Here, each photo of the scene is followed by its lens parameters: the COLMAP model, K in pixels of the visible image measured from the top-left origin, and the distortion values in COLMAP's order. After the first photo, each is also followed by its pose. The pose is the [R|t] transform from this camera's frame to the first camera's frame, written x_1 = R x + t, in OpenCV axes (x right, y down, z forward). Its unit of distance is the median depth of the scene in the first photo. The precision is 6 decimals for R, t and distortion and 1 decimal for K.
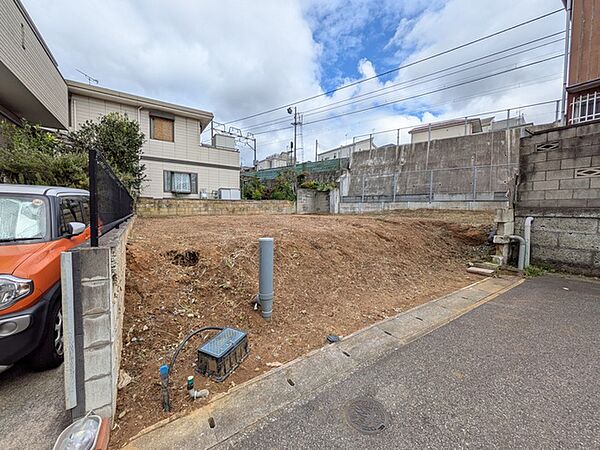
lens RADIAL K [[238.5, 0, 301.6], [0, 238.5, 223.2], [0, 0, 1]] dist [-0.000847, 0.000088]
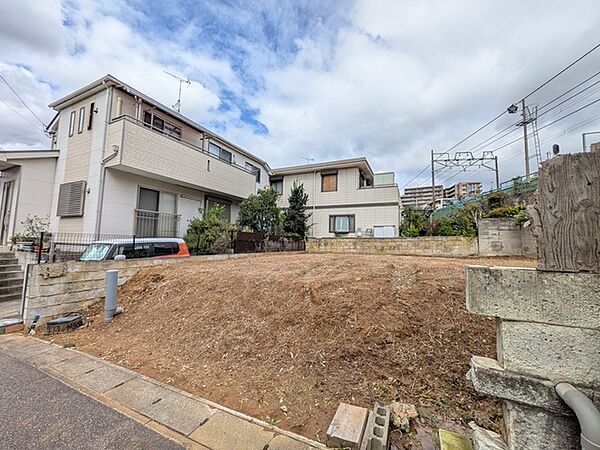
lens RADIAL K [[238.5, 0, 300.8], [0, 238.5, 223.1], [0, 0, 1]] dist [-0.000847, 0.000088]
pose [[0.514870, -0.072174, -0.854225, 0.365090], [-0.056758, 0.991393, -0.117973, -0.025647], [0.855387, 0.109225, 0.506343, 0.239771]]
